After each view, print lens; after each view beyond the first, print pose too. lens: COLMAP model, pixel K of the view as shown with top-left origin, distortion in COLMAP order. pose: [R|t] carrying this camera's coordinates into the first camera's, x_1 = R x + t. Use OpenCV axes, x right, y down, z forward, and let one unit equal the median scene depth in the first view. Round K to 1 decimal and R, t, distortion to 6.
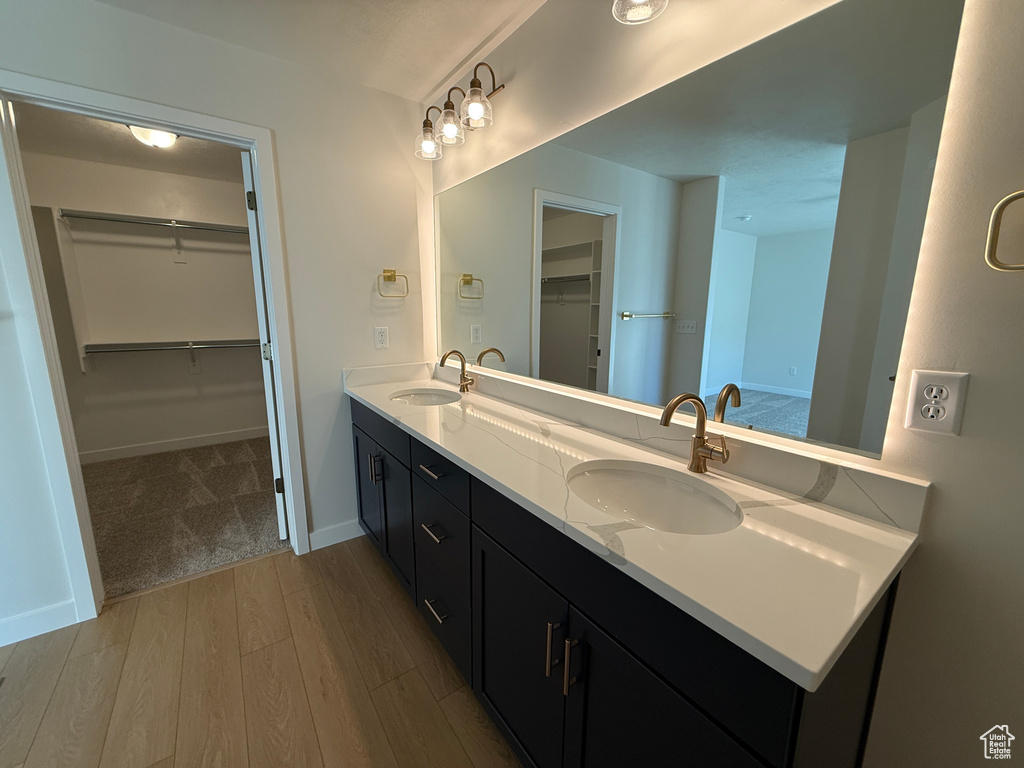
lens RADIAL K [[407.5, 0, 509.8], [0, 407.5, 382.7], [0, 0, 1]] dist [-0.000170, 0.000372]
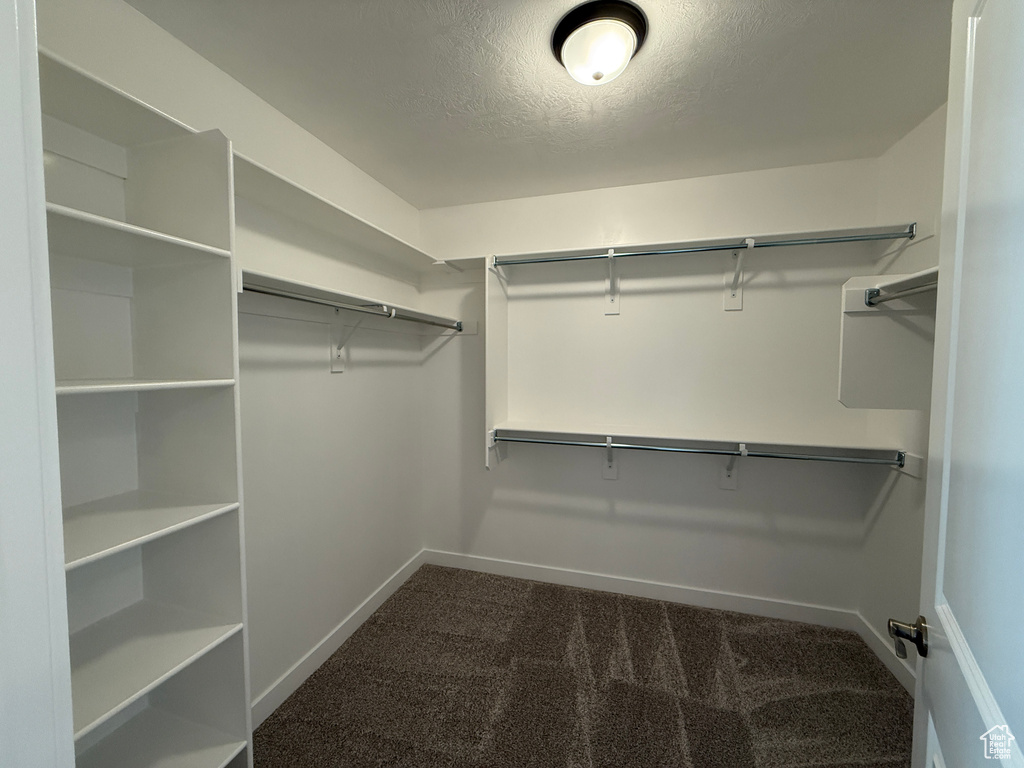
lens RADIAL K [[407.5, 0, 509.8], [0, 407.5, 382.7], [0, 0, 1]] dist [-0.000170, 0.000372]
pose [[0.608182, 0.034740, -0.793037, -0.397364], [-0.141546, 0.987777, -0.065281, -0.122056], [0.781076, 0.151954, 0.605665, 0.507476]]
